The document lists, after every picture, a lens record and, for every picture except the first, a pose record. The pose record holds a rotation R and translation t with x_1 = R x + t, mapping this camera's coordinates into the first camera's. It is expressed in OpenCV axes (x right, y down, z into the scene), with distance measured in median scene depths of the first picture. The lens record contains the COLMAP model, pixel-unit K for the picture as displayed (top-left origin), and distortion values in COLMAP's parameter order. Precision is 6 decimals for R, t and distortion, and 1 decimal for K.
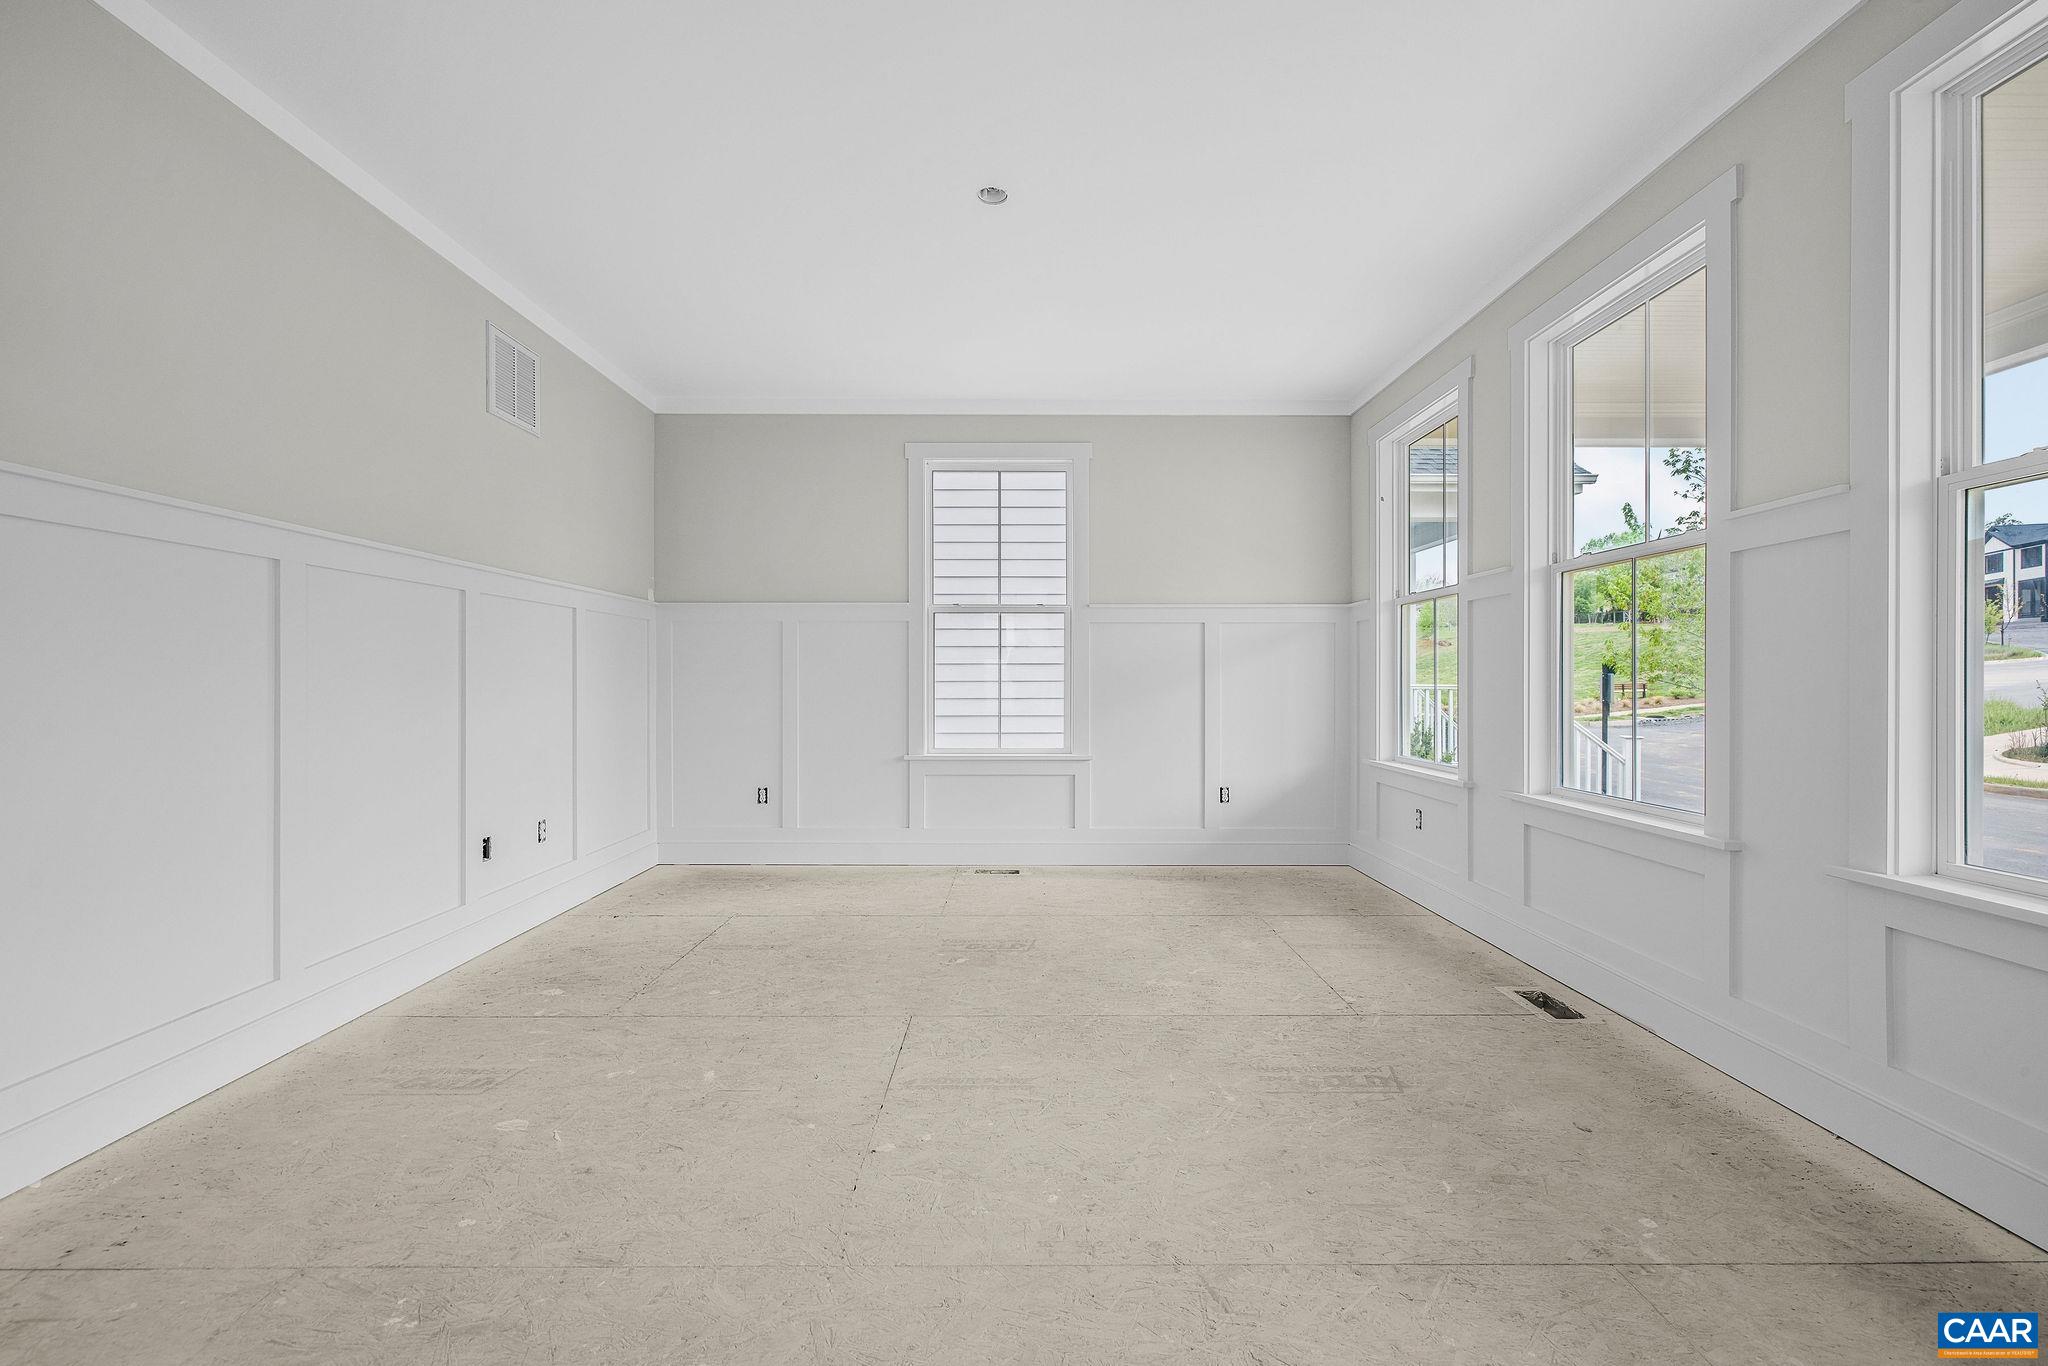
lens RADIAL K [[869.9, 0, 1014.1], [0, 869.9, 680.8], [0, 0, 1]] dist [0.000729, 0.000023]
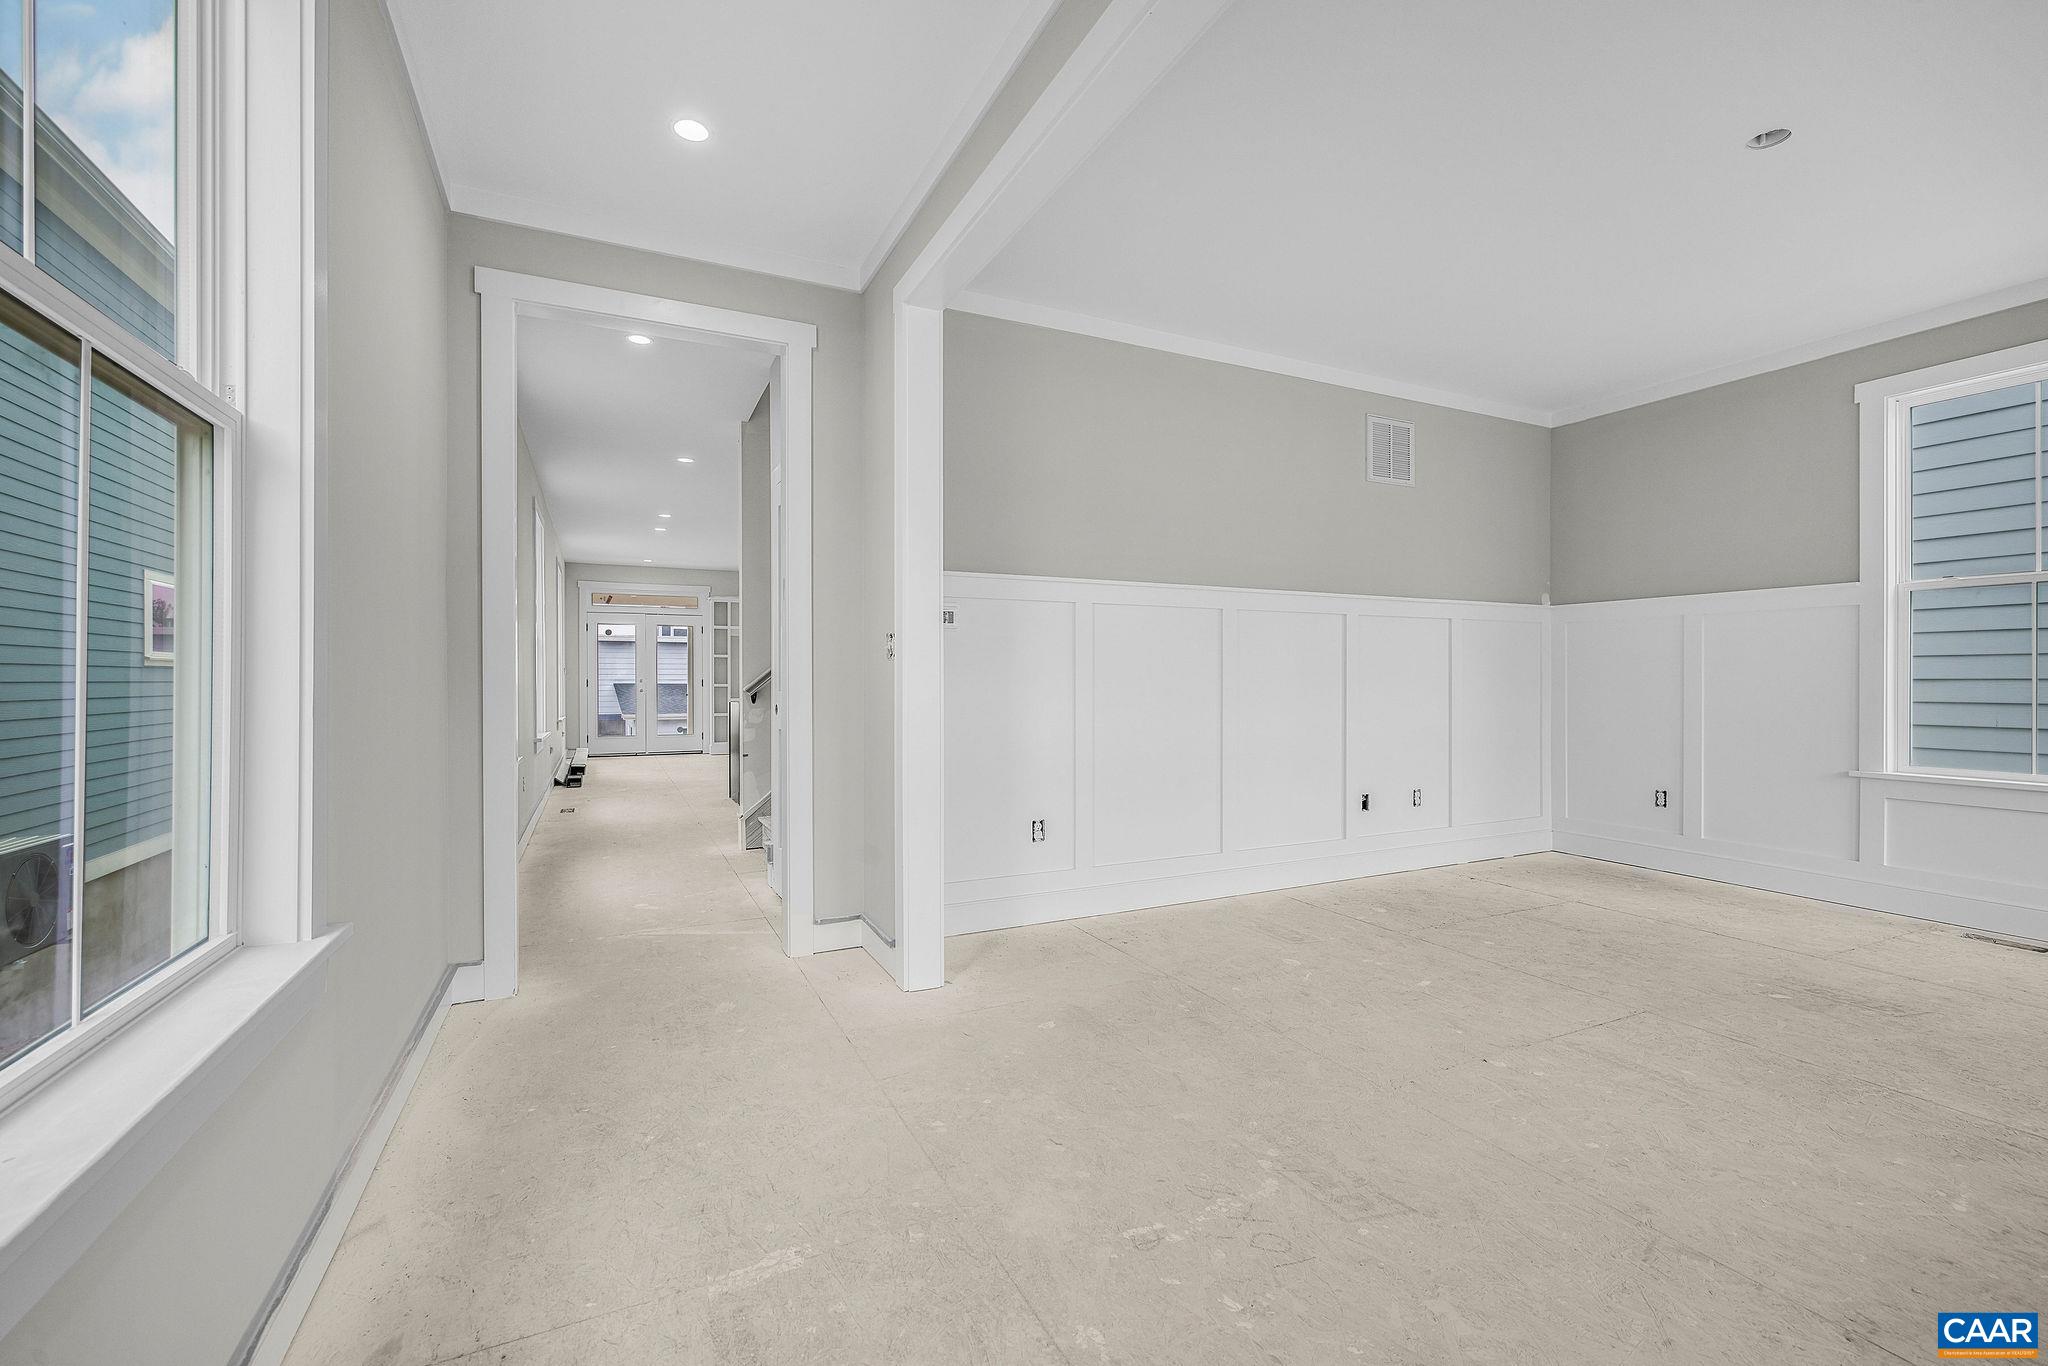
lens RADIAL K [[869.9, 0, 1004.3], [0, 869.9, 684.3], [0, 0, 1]] dist [0.000729, 0.000023]
pose [[0.416294, 0.005927, -0.909211, 0.433250], [0.001689, 0.999972, 0.007292, -0.003207], [0.909228, -0.004572, 0.416273, -0.086596]]
